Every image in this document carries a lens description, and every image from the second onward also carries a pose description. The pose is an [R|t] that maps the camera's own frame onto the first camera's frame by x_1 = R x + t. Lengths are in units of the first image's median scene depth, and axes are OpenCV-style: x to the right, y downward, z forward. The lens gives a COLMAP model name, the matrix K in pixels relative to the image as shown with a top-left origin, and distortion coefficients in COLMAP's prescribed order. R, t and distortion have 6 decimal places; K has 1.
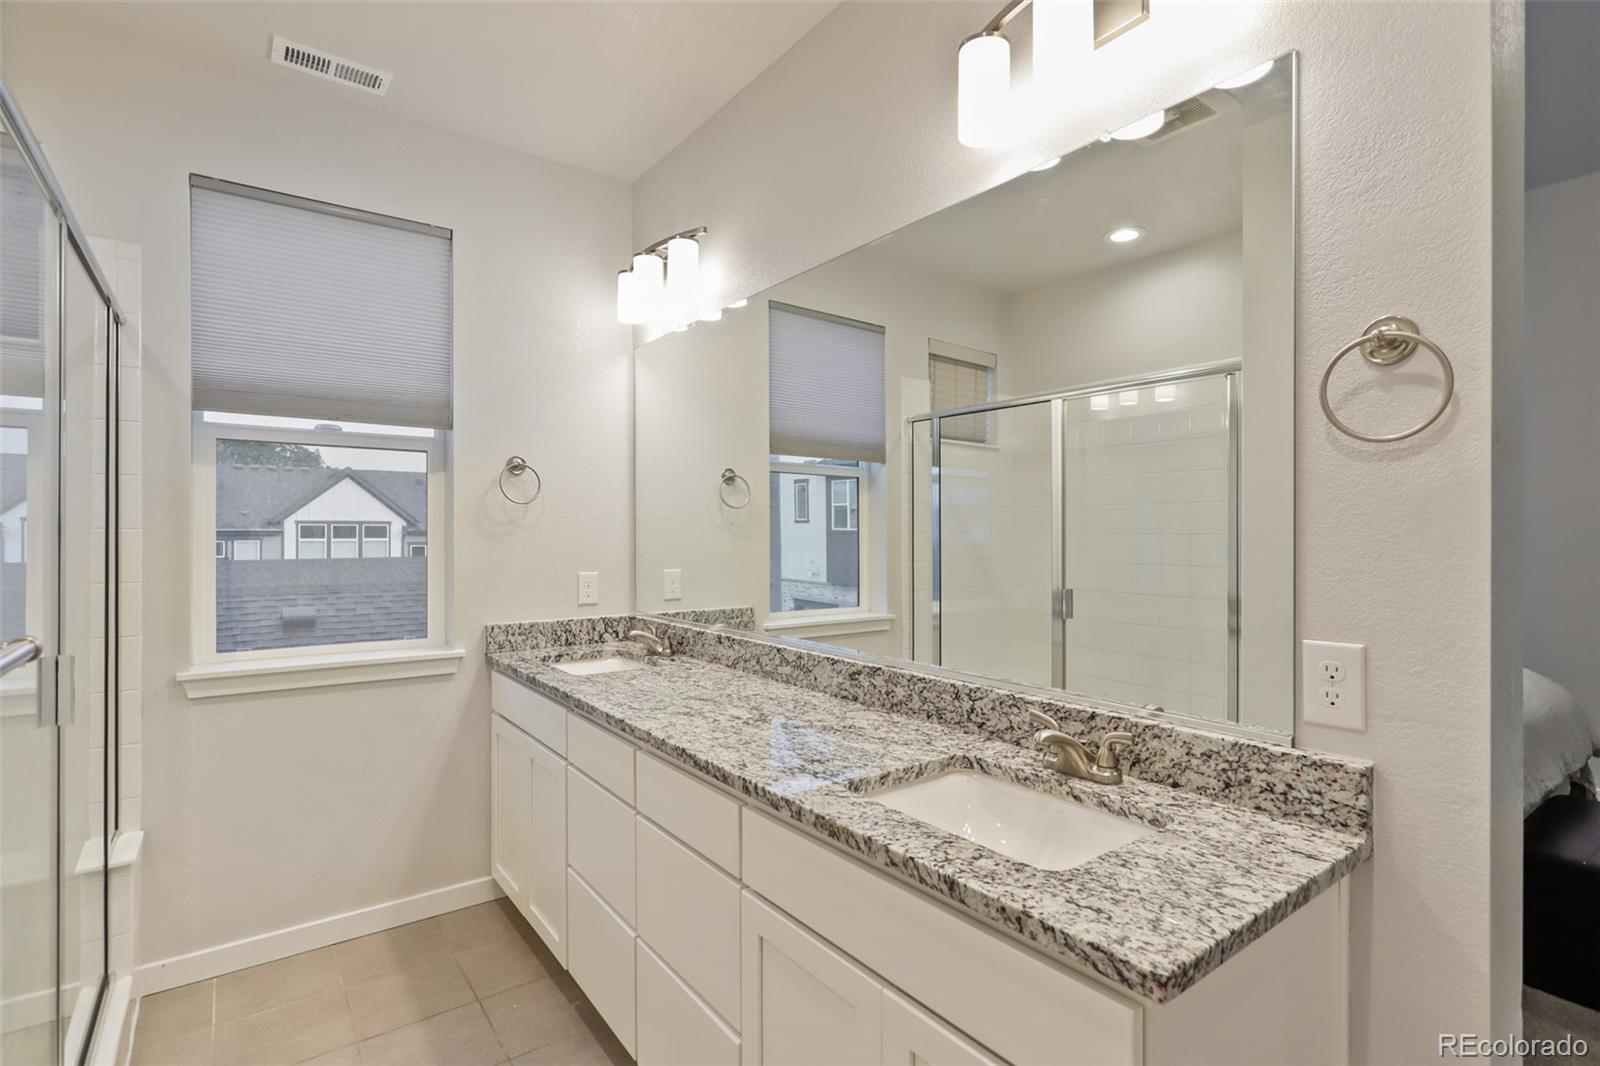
lens RADIAL K [[775.3, 0, 800.0], [0, 775.3, 533.0], [0, 0, 1]] dist [-0.000250, 0.000321]
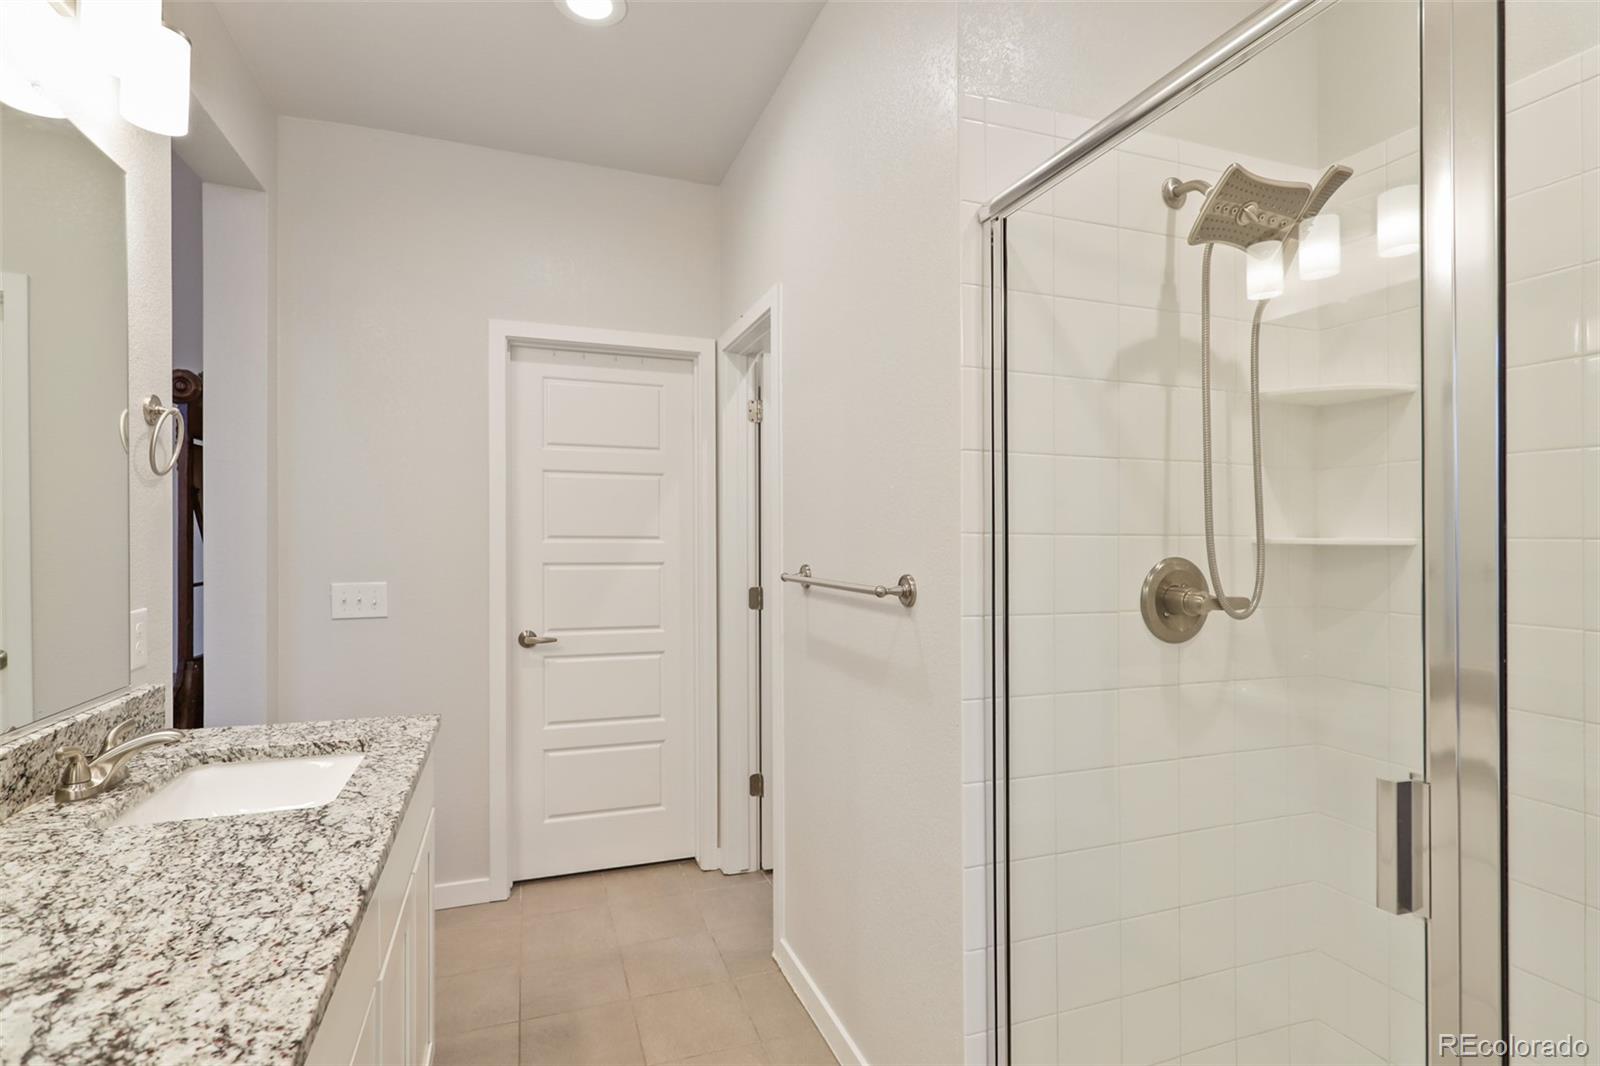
lens RADIAL K [[775.3, 0, 800.0], [0, 775.3, 533.0], [0, 0, 1]] dist [-0.000250, 0.000321]
pose [[-0.959054, 0.002090, 0.283216, -0.679976], [0.001304, 0.999995, -0.002962, 0.006546], [-0.283221, -0.002472, -0.959052, 1.572941]]
